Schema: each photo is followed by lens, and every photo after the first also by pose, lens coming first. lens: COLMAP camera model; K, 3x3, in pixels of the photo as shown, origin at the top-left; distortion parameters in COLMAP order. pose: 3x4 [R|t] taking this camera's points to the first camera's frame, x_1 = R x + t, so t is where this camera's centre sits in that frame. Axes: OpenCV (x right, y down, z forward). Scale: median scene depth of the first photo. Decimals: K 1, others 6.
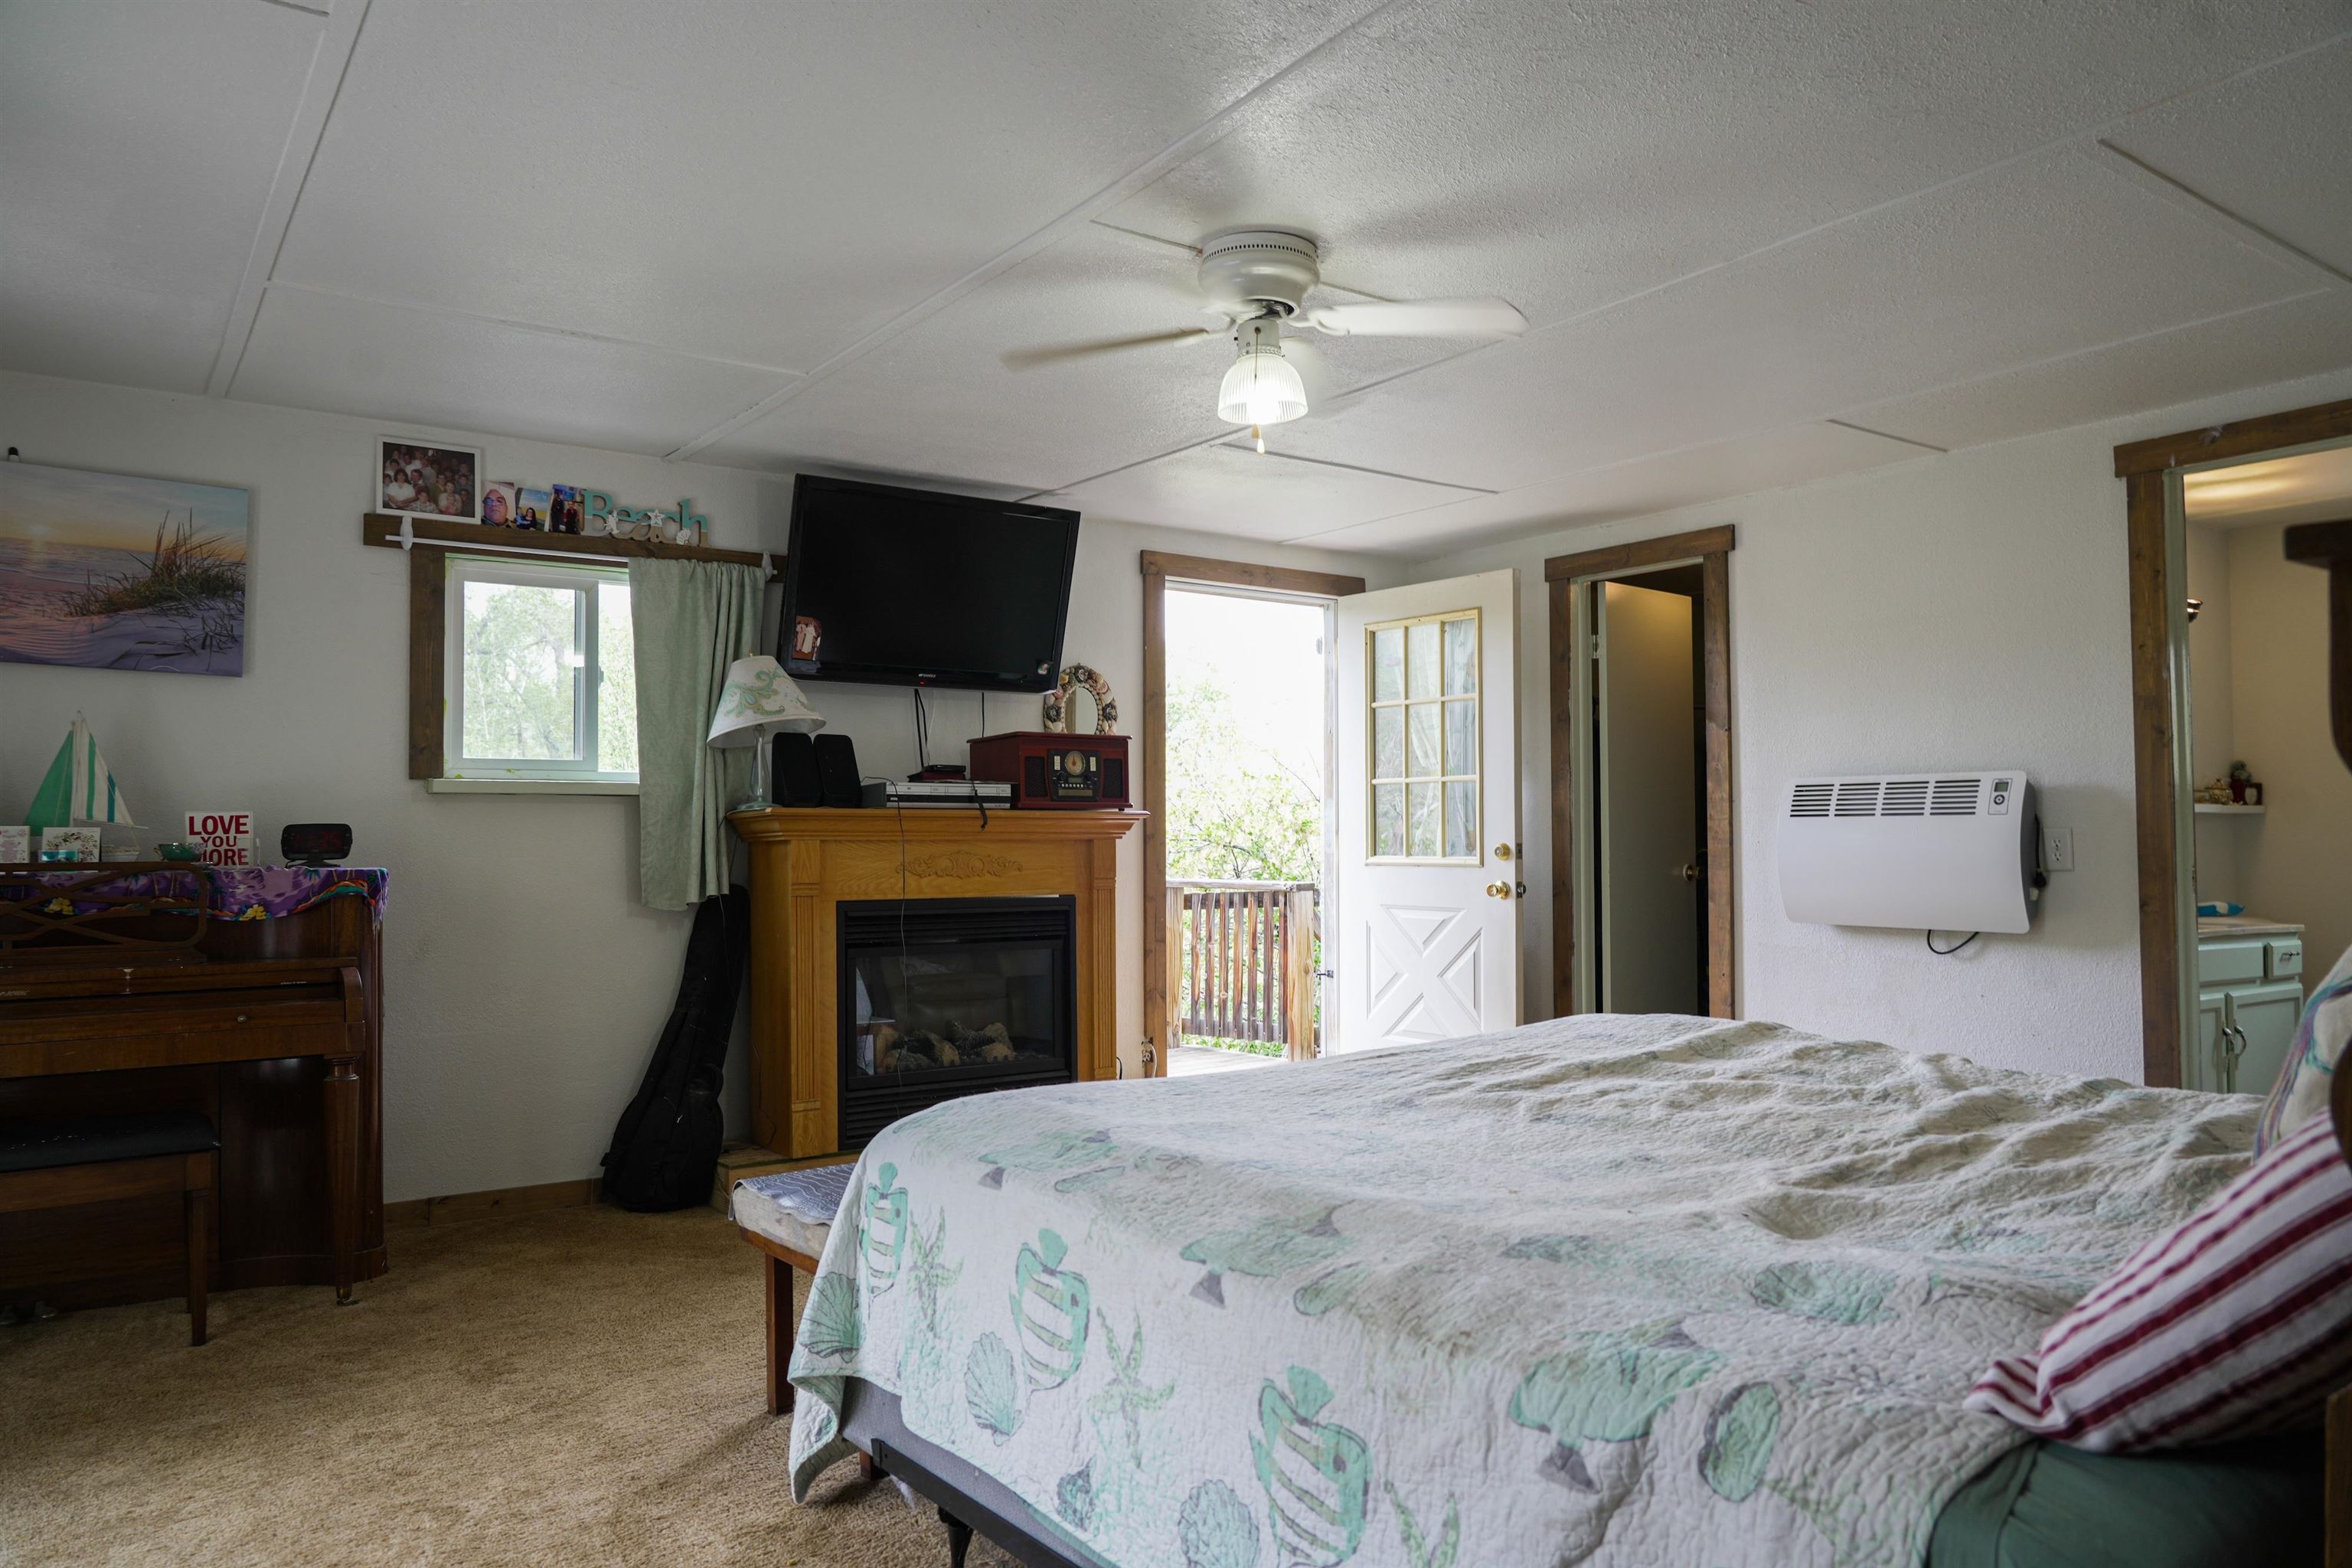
lens RADIAL K [[1576.6, 0, 1167.2], [0, 1576.6, 792.1], [0, 0, 1]] dist [-0.030333, 0.010160]
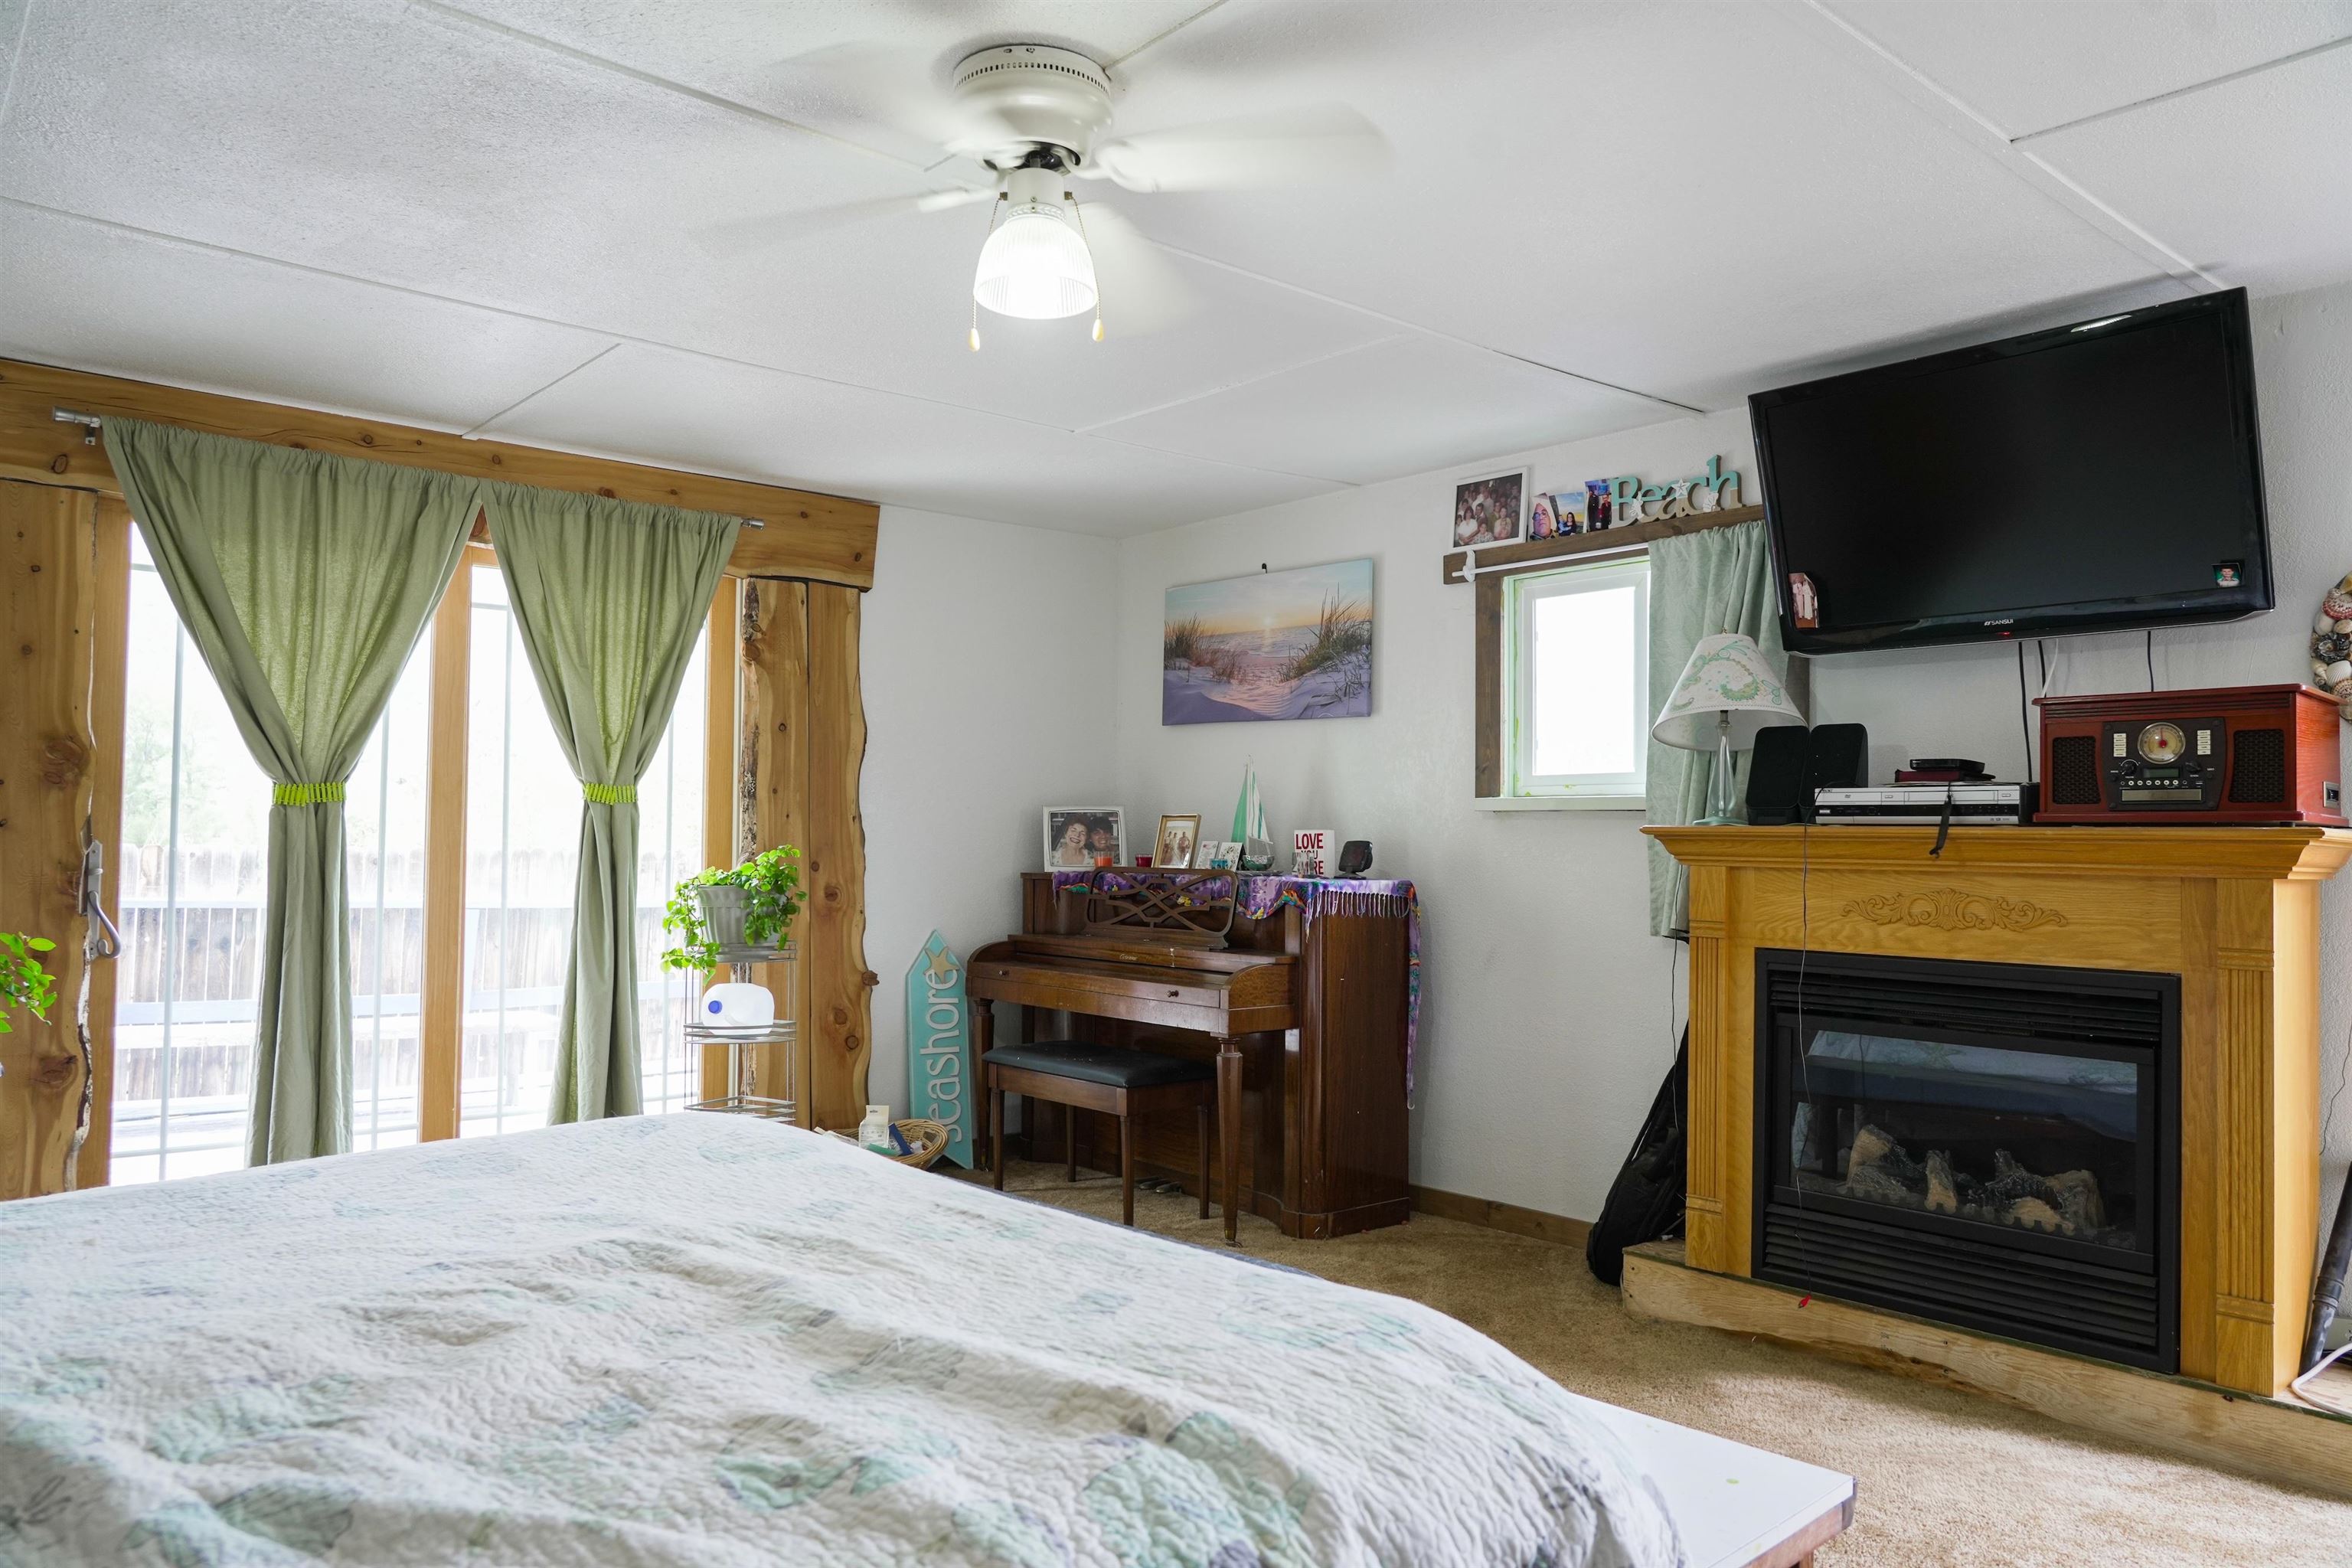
lens RADIAL K [[1576.6, 0, 1173.6], [0, 1576.6, 785.0], [0, 0, 1]] dist [-0.030333, 0.010160]
pose [[0.097127, -0.021826, -0.995033, 0.518772], [0.026167, 0.999470, -0.019369, -0.001799], [0.994928, -0.024156, 0.097647, 0.650141]]
